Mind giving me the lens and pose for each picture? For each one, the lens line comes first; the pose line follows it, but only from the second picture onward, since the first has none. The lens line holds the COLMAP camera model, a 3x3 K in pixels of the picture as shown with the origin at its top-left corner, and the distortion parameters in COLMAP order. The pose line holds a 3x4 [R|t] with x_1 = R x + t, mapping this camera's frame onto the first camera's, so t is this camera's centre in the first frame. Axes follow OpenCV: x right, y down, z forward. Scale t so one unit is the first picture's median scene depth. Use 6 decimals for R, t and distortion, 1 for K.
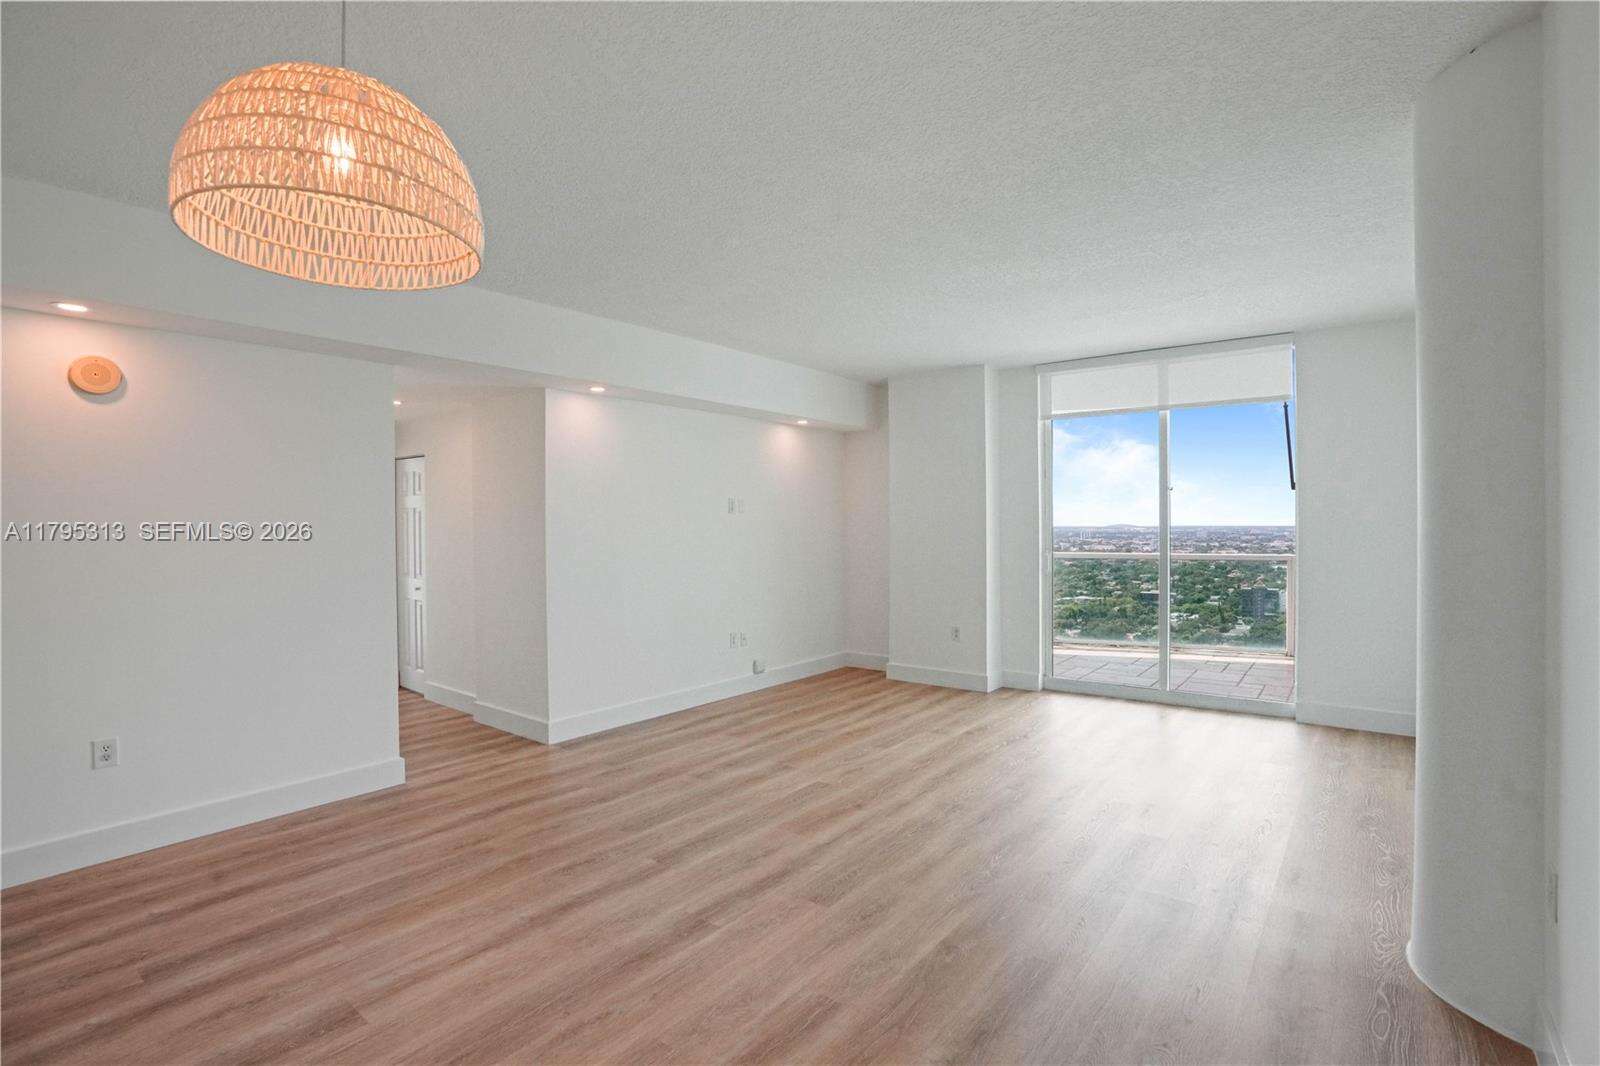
lens RADIAL K [[756.2, 0, 804.4], [0, 756.2, 525.9], [0, 0, 1]] dist [-0.062934, 0.024185]
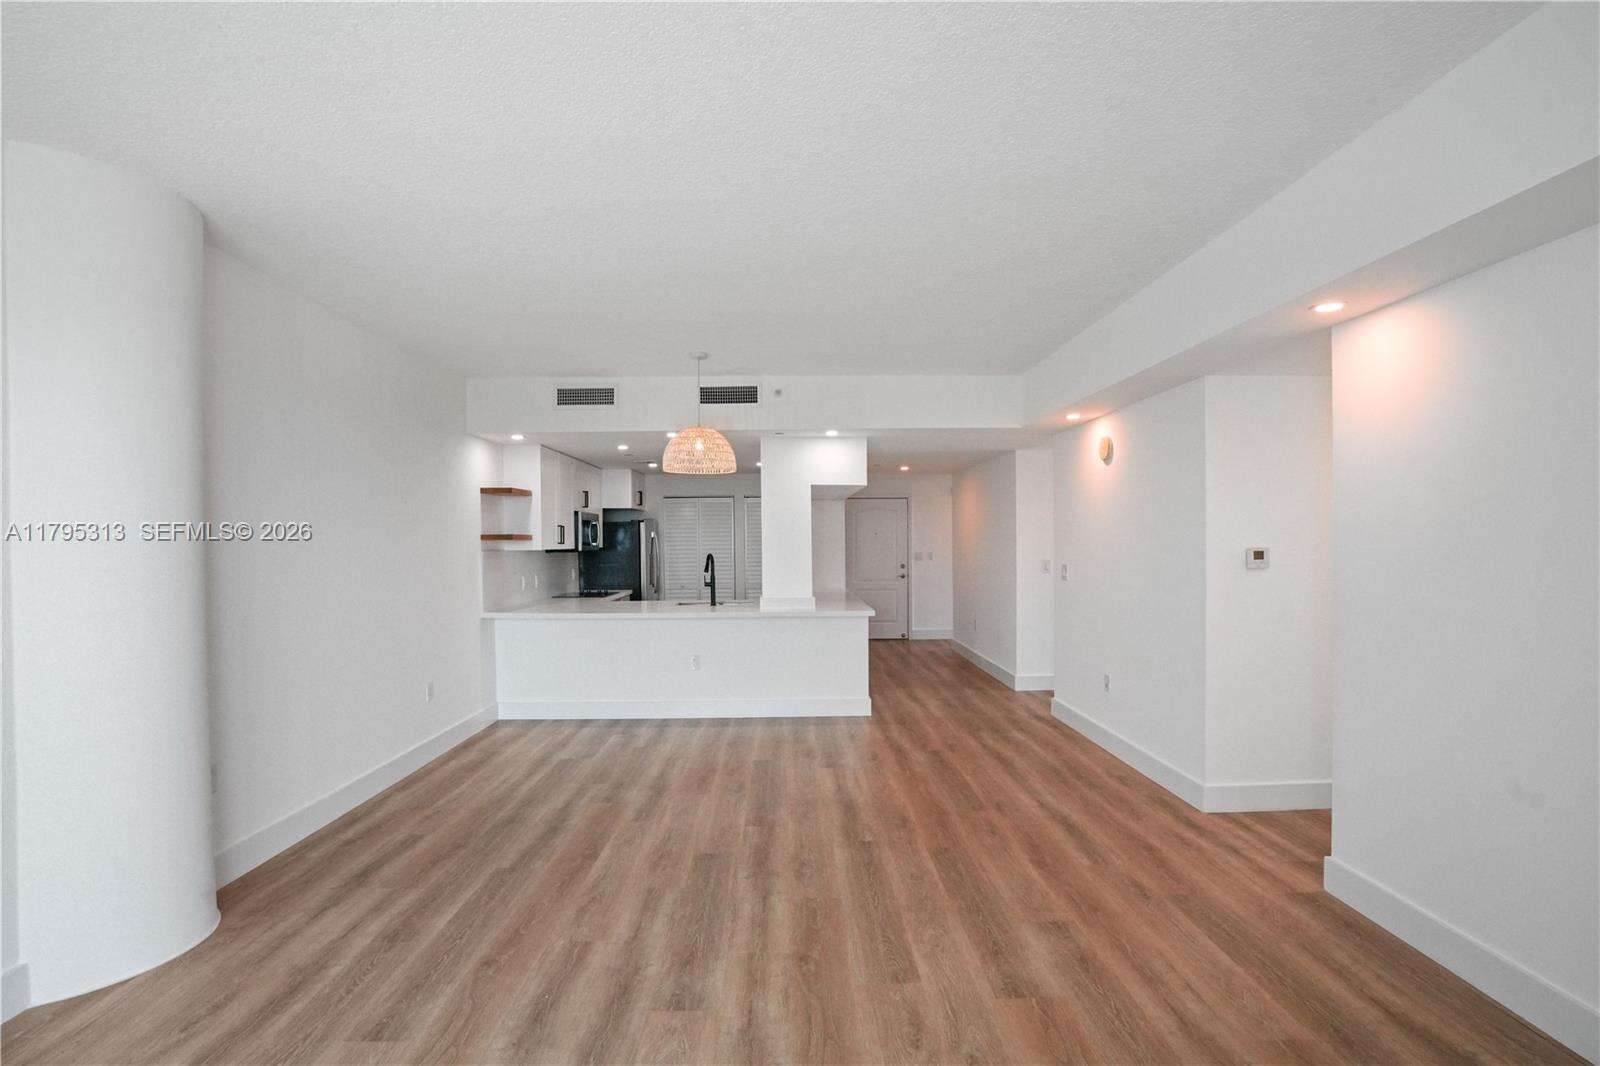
lens RADIAL K [[756.2, 0, 789.2], [0, 756.2, 539.5], [0, 0, 1]] dist [-0.062934, 0.024185]
pose [[-0.778082, 0.014370, -0.627998, 0.451035], [0.013711, 0.999889, 0.005892, -0.016571], [0.628013, -0.004027, -0.778192, 1.354198]]
